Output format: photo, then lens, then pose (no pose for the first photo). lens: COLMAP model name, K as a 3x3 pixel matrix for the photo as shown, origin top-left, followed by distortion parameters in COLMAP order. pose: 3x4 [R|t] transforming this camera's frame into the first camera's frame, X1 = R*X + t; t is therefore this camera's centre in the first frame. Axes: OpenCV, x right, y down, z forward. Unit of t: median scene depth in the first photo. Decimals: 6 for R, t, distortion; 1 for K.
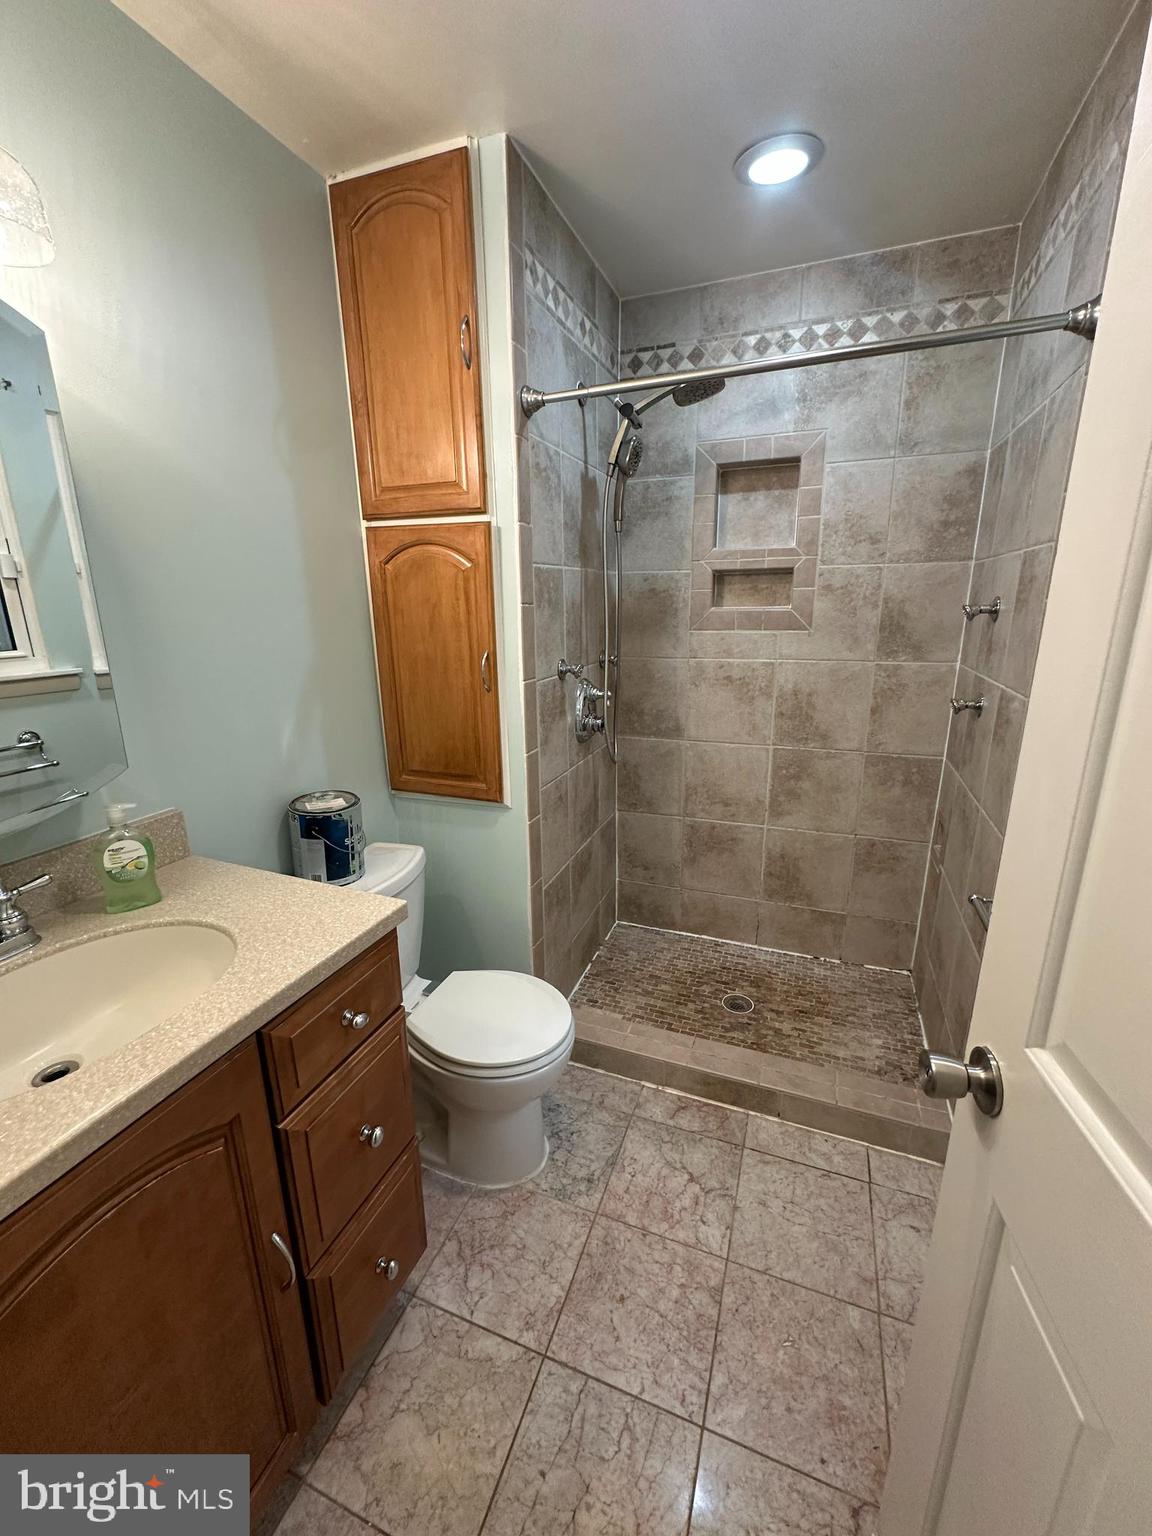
lens RADIAL K [[612.9, 0, 578.8], [0, 612.9, 764.9], [0, 0, 1]] dist [-0.003957, 0.001236]
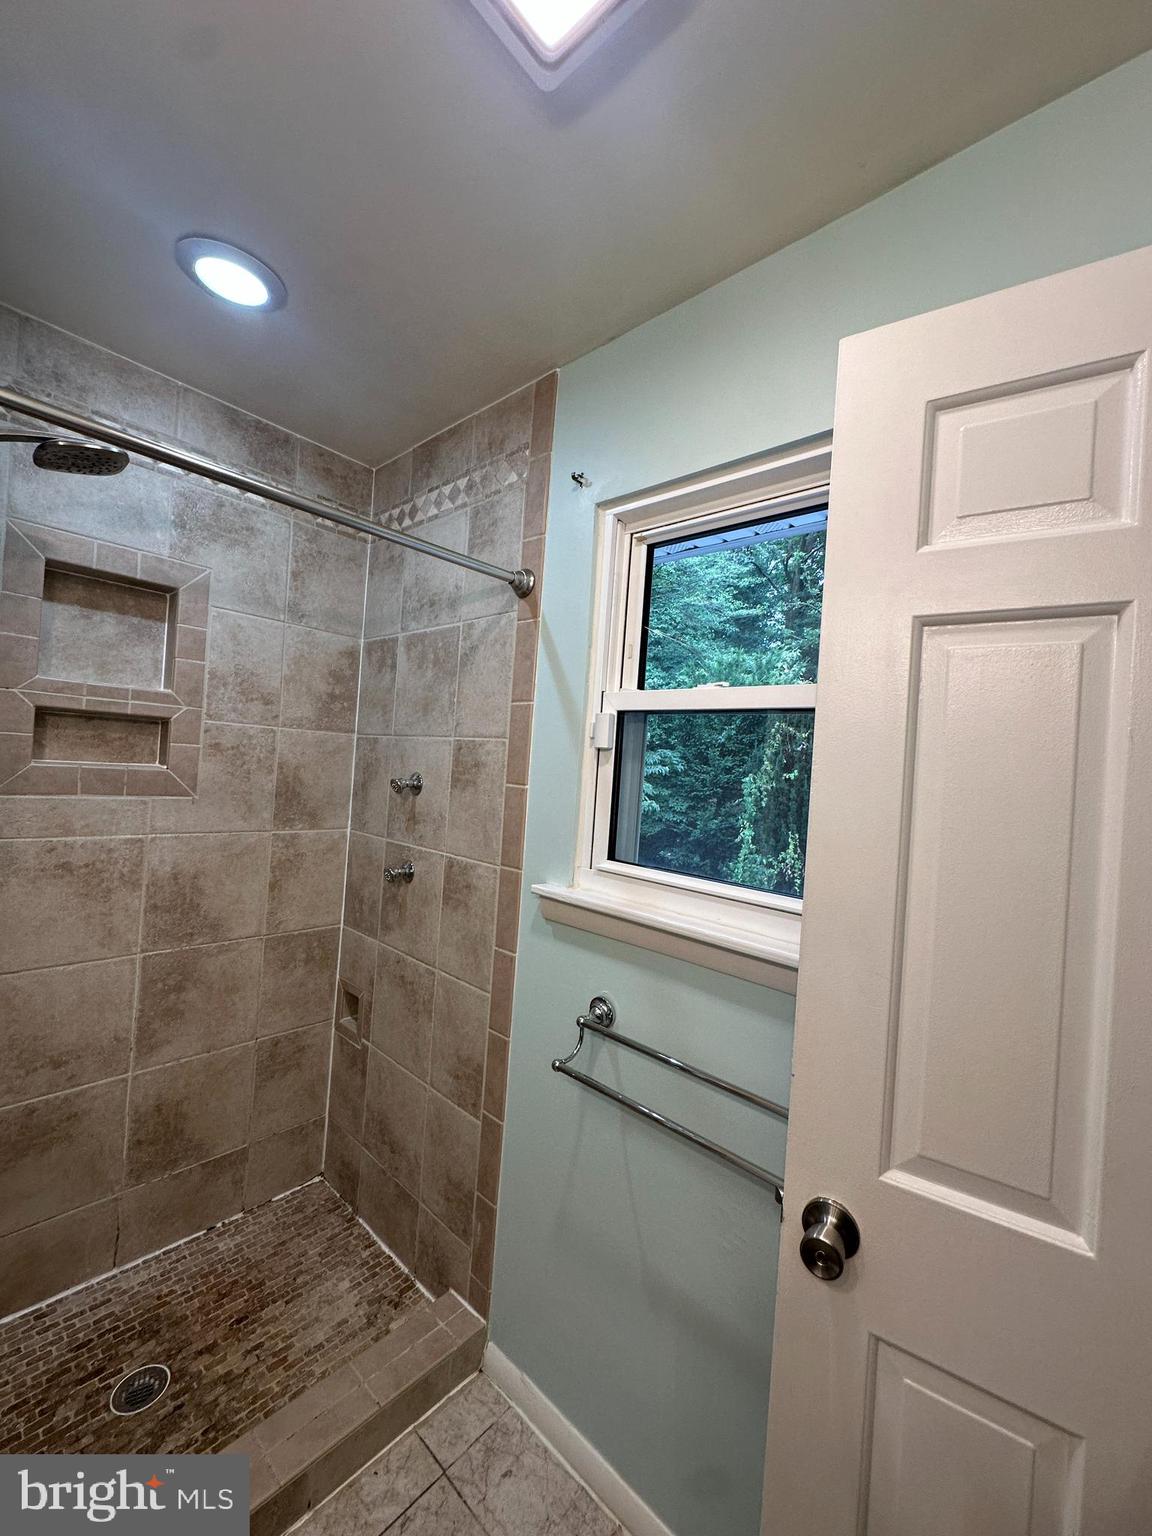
lens RADIAL K [[612.9, 0, 574.2], [0, 612.9, 767.5], [0, 0, 1]] dist [-0.003957, 0.001236]
pose [[0.363986, 0.041972, 0.930458, -0.186059], [0.167676, 0.979710, -0.109787, -0.086953], [-0.916187, 0.195976, 0.349563, 0.263201]]
